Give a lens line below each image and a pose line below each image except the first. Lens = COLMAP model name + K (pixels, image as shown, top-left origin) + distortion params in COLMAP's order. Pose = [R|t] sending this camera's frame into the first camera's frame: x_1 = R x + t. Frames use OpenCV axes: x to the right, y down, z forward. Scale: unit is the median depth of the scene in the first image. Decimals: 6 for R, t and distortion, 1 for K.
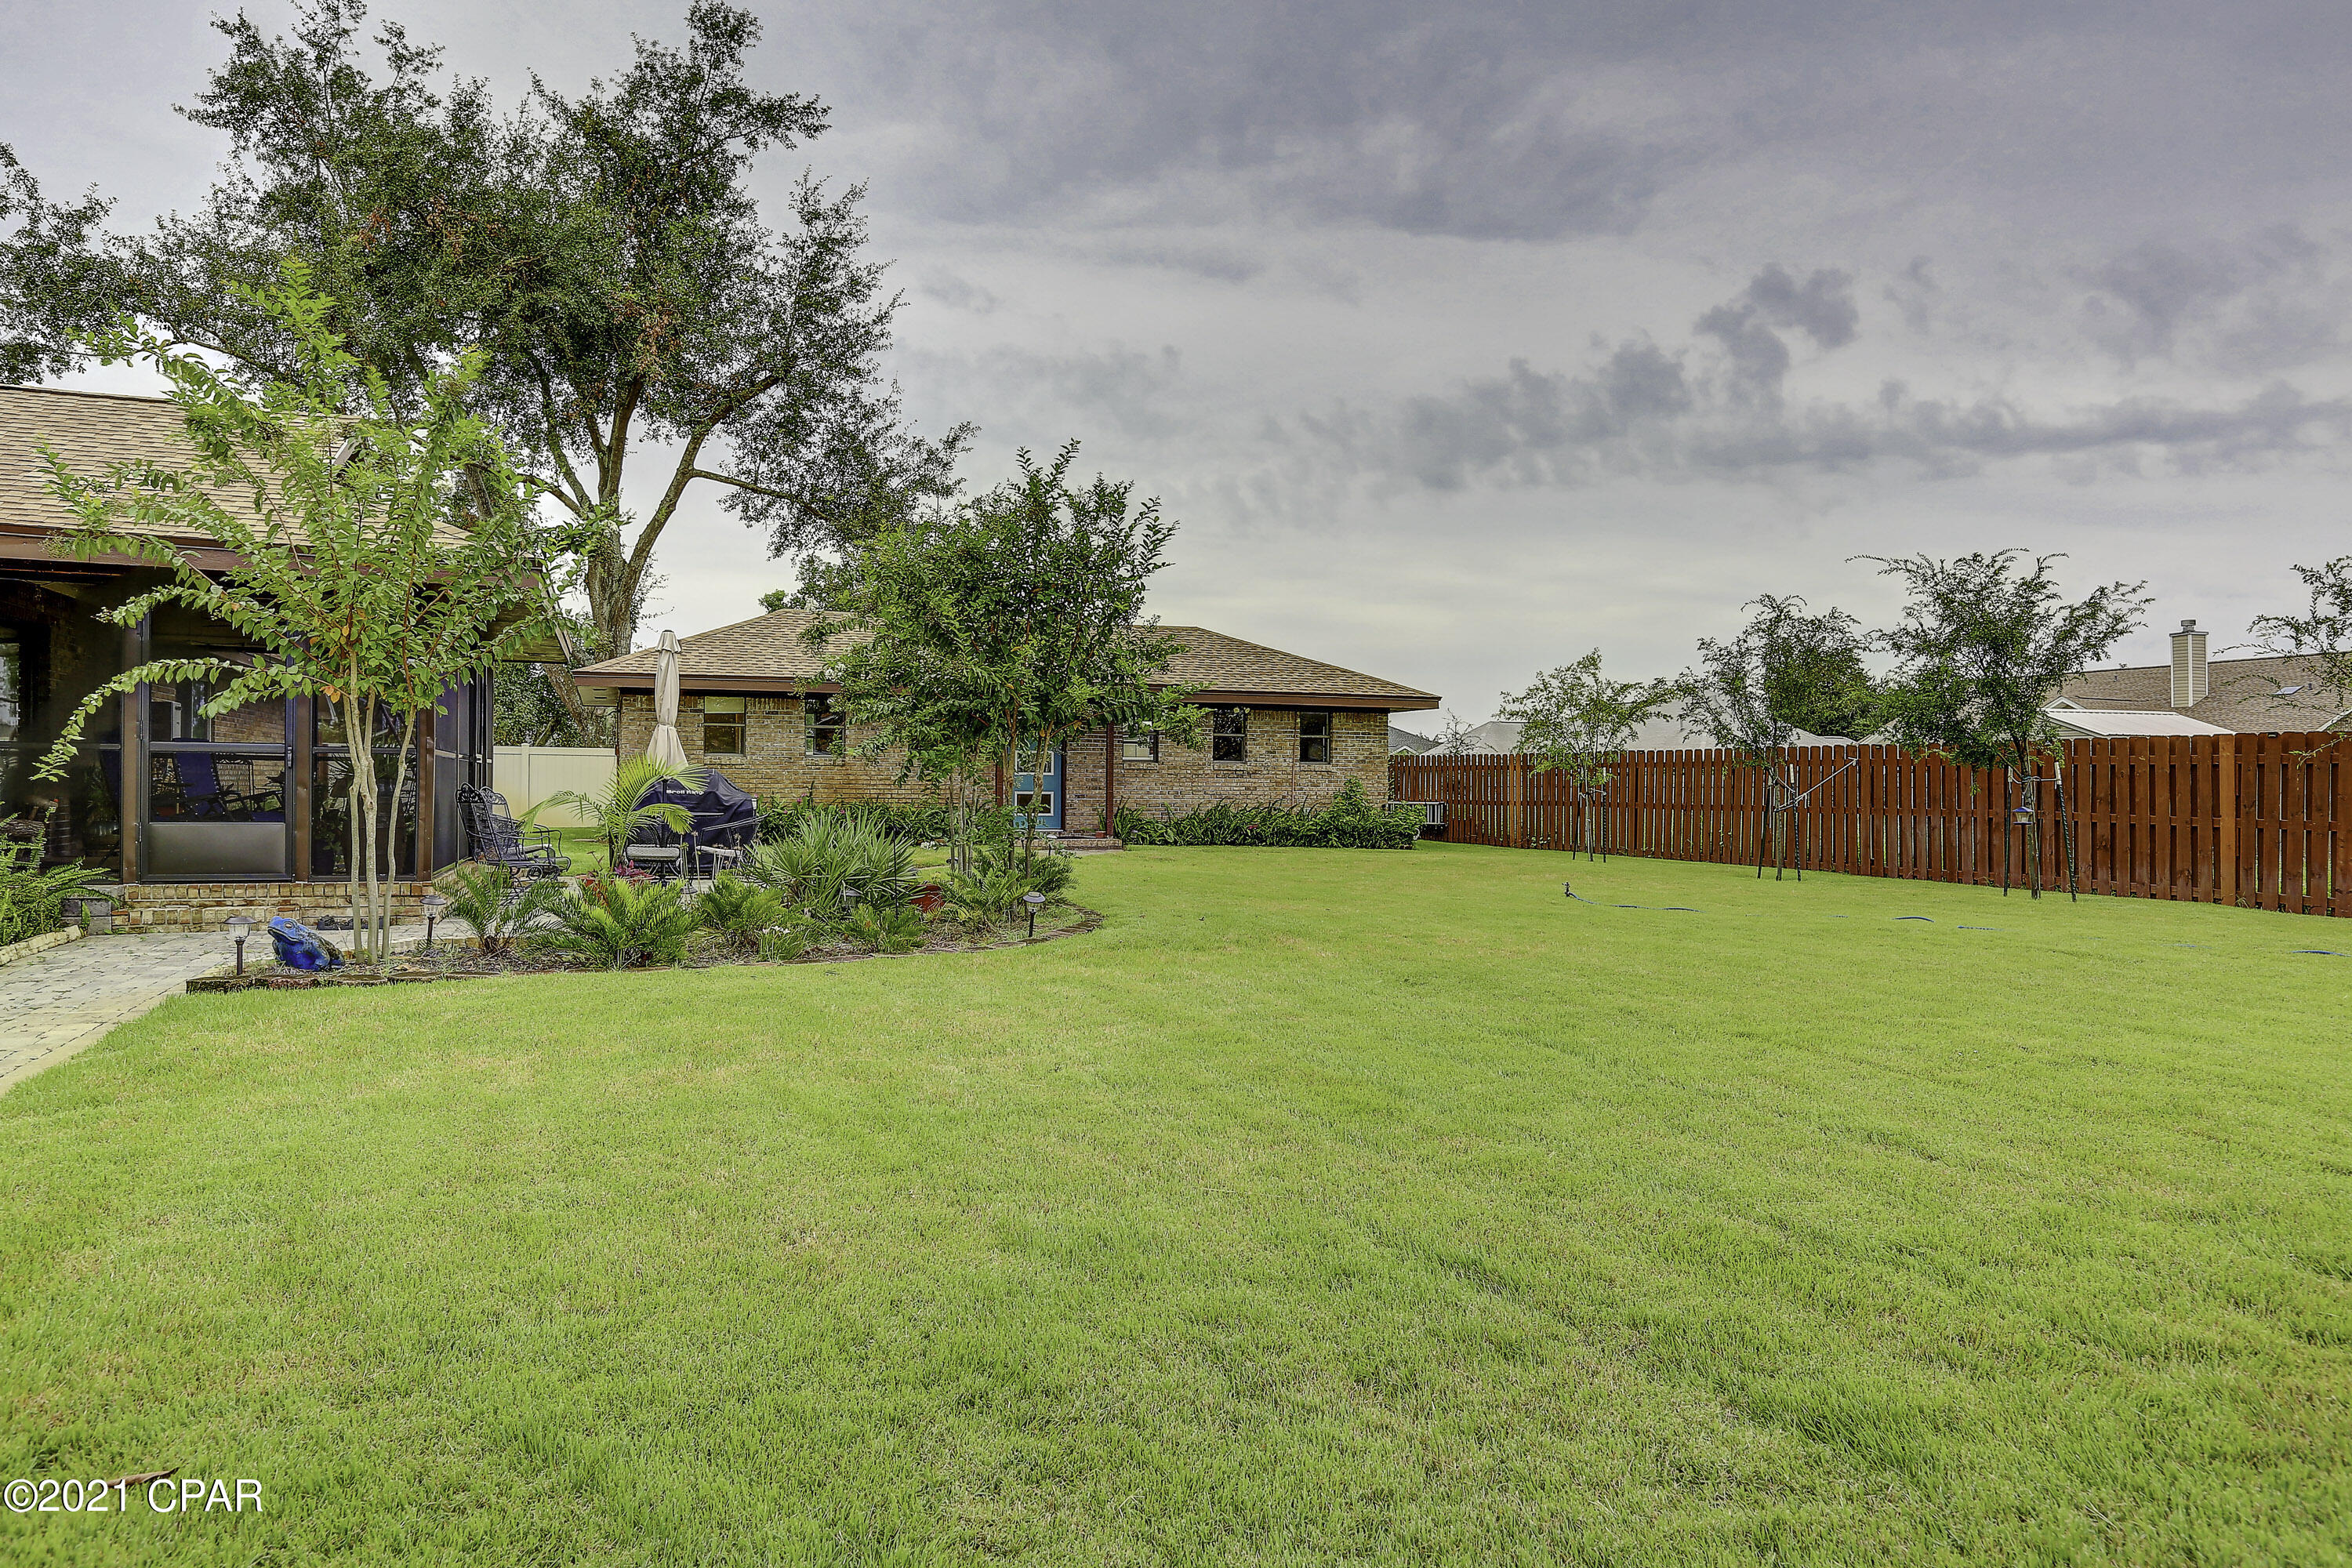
lens RADIAL K [[1589.9, 0, 1158.7], [0, 1589.9, 763.5], [0, 0, 1]] dist [-0.002832, 0.002626]
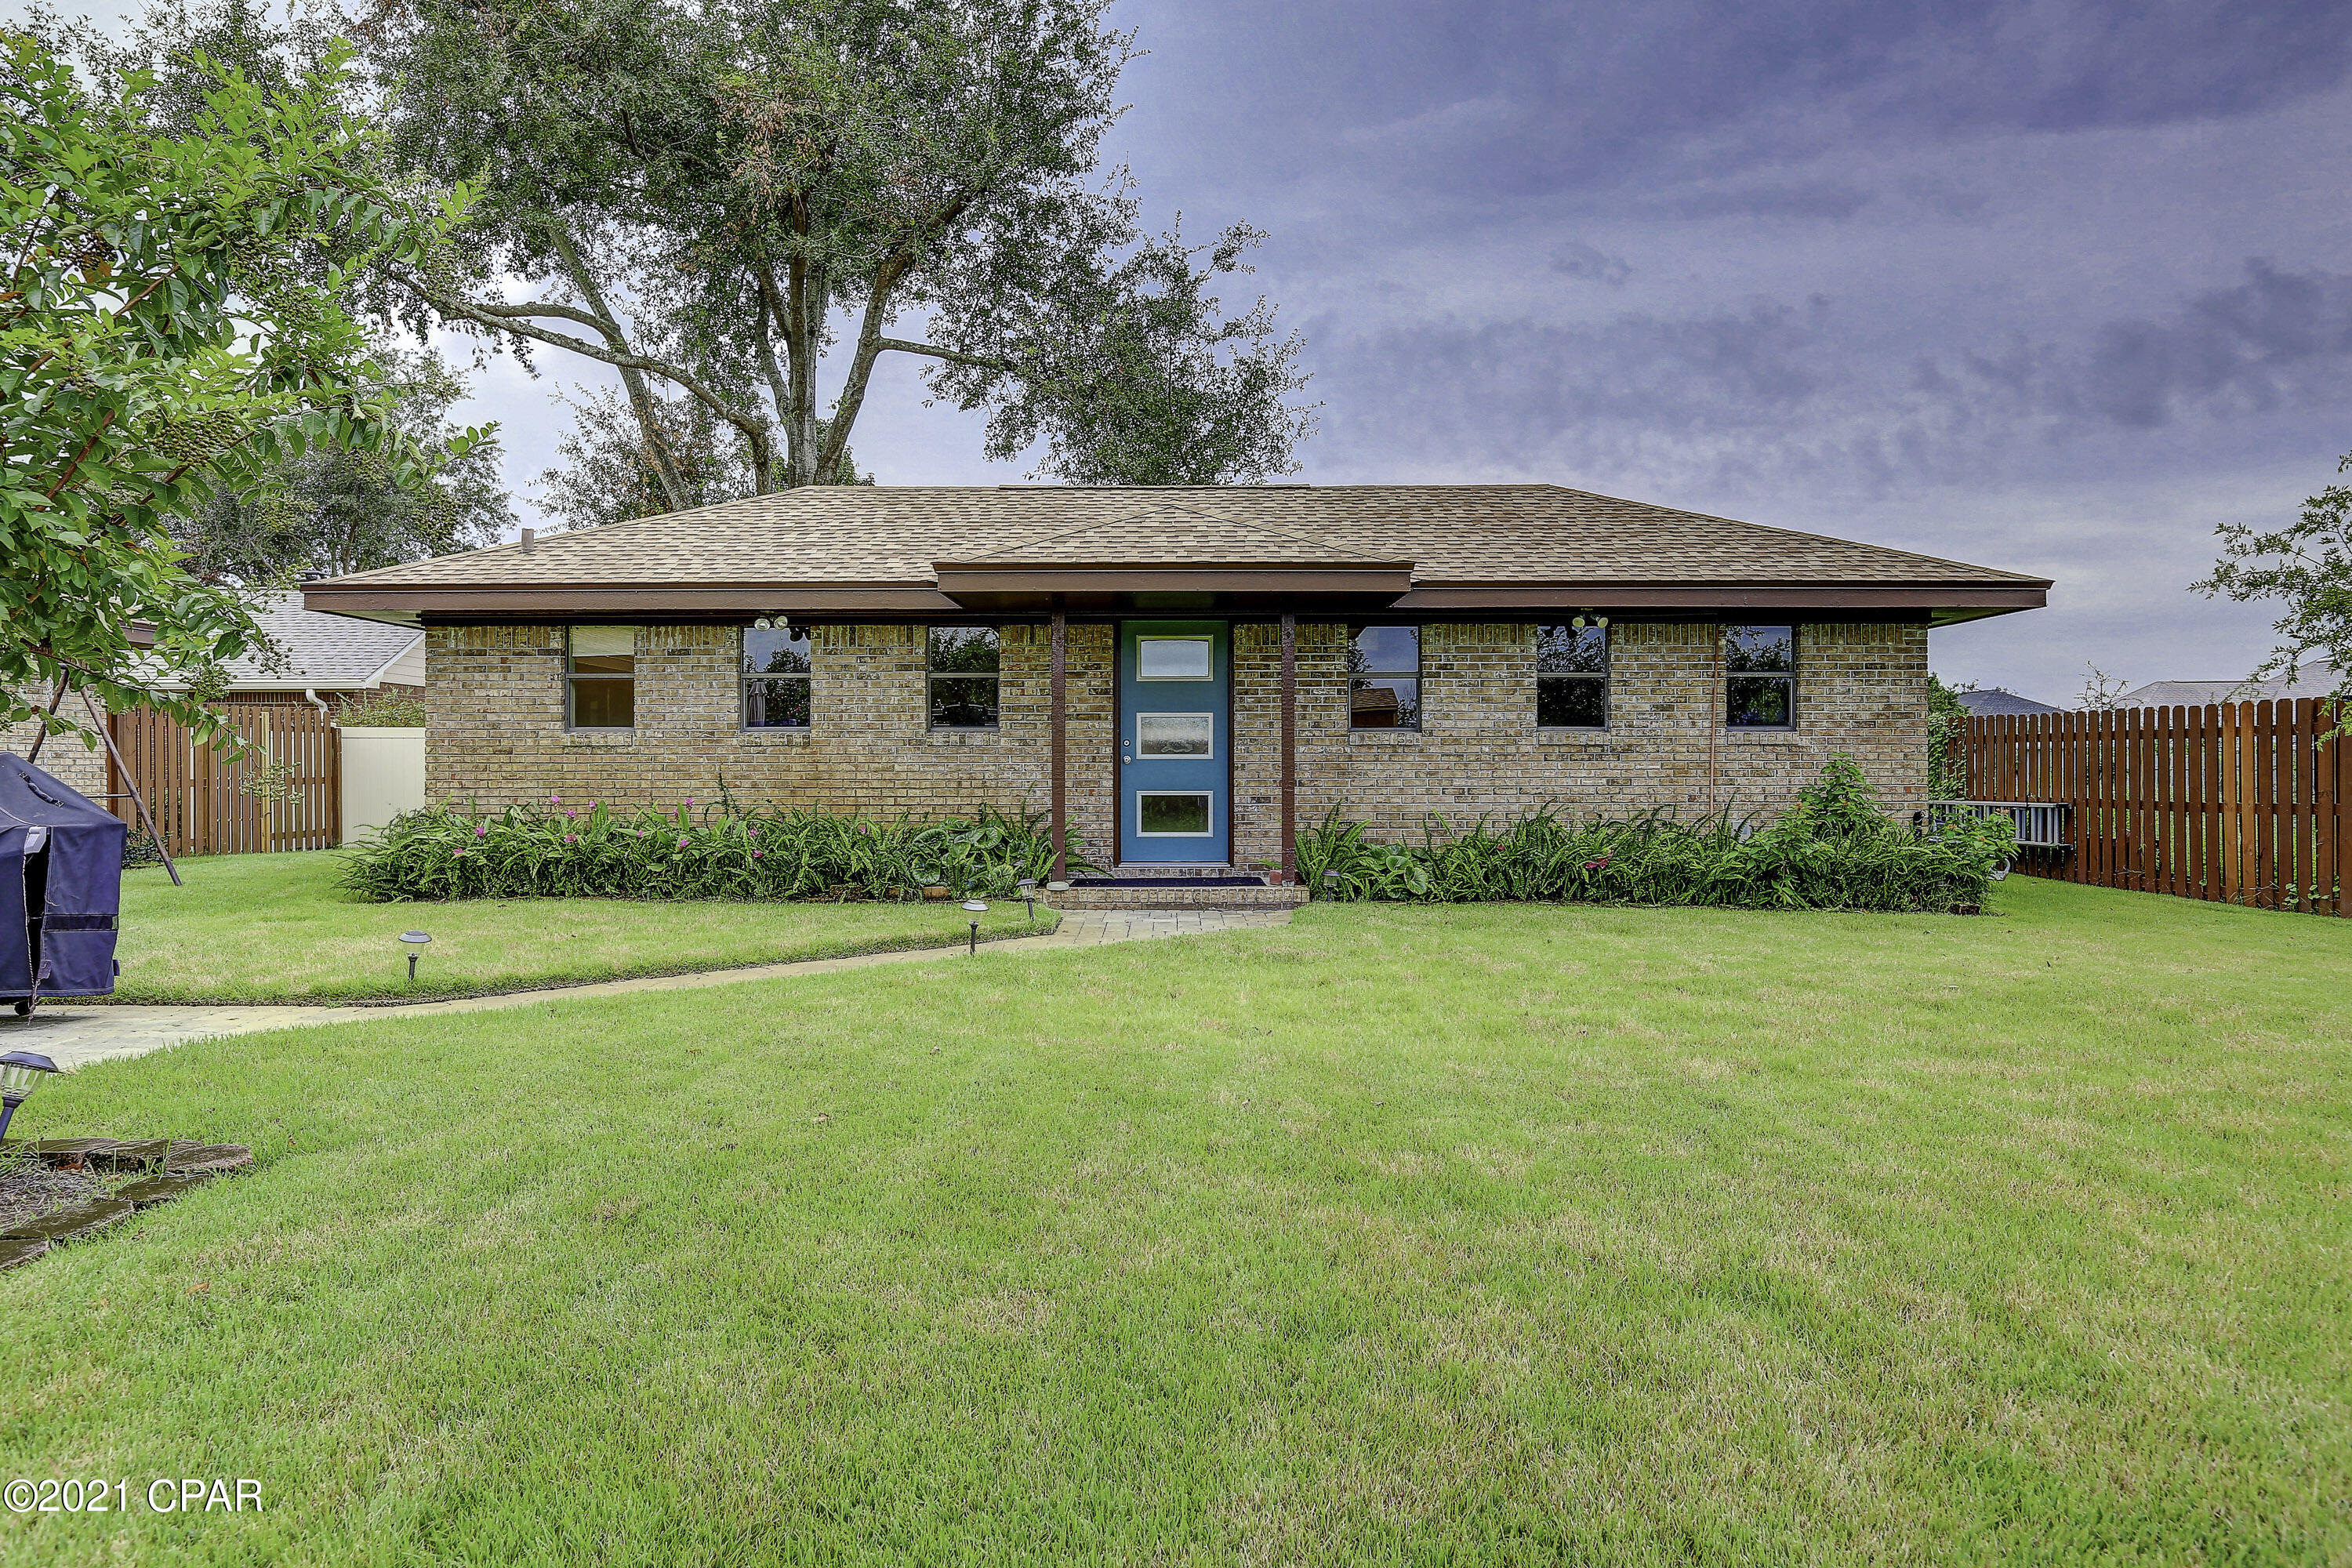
lens RADIAL K [[1572.5, 0, 1176.0], [0, 1572.5, 784.0], [0, 0, 1]] dist [-0.031772, 0.077646]
pose [[0.938323, -0.005930, -0.345709, 0.077471], [0.012901, 0.999757, 0.017867, 0.004621], [0.345519, -0.021225, 0.938172, 0.390127]]
